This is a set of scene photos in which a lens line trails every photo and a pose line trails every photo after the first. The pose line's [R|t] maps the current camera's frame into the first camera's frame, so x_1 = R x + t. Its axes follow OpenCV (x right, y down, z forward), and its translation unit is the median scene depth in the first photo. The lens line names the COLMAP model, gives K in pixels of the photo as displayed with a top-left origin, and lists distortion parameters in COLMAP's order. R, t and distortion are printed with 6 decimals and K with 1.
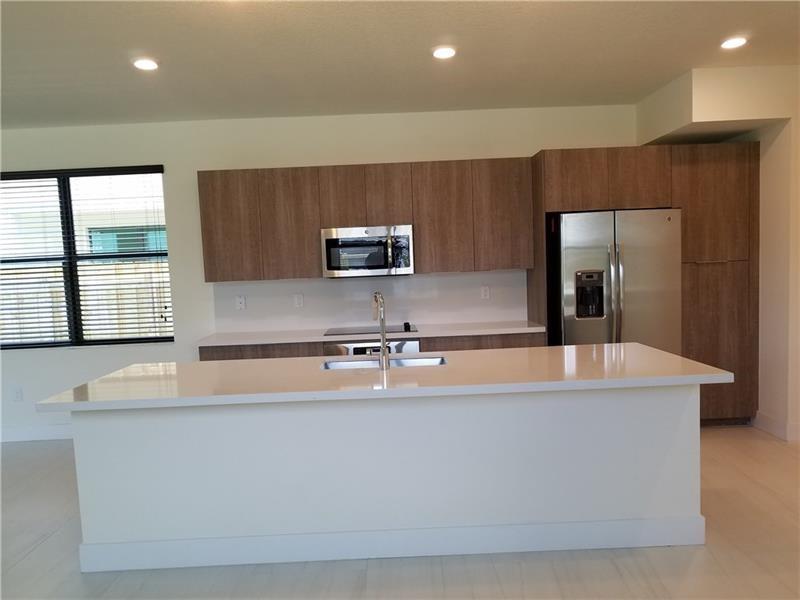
lens RADIAL K [[626.6, 0, 400.0], [0, 626.6, 300.0], [0, 0, 1]] dist [0.008546, 0.004769]
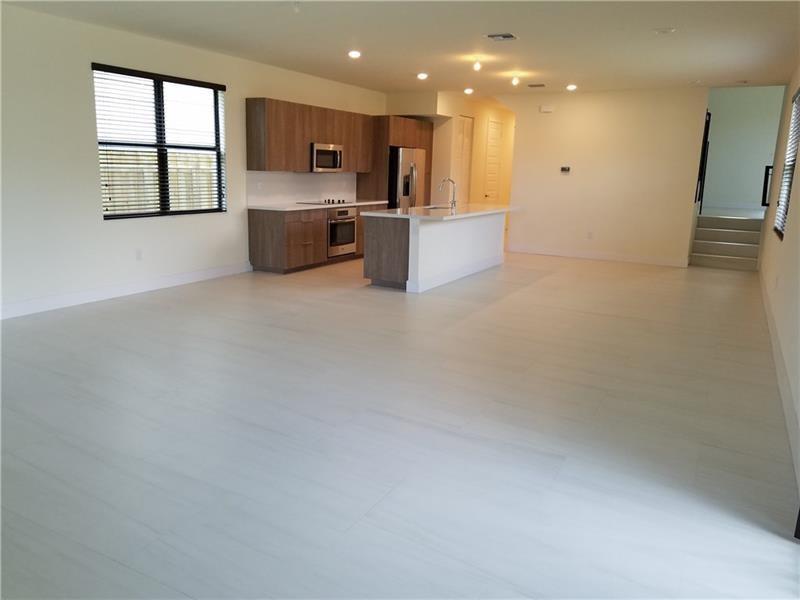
lens RADIAL K [[626.6, 0, 400.0], [0, 626.6, 300.0], [0, 0, 1]] dist [0.008546, 0.004769]
pose [[0.478225, -0.127539, 0.868927, -1.467280], [0.007469, 0.989954, 0.141193, 0.068152], [-0.878205, -0.061032, 0.474374, -0.053598]]
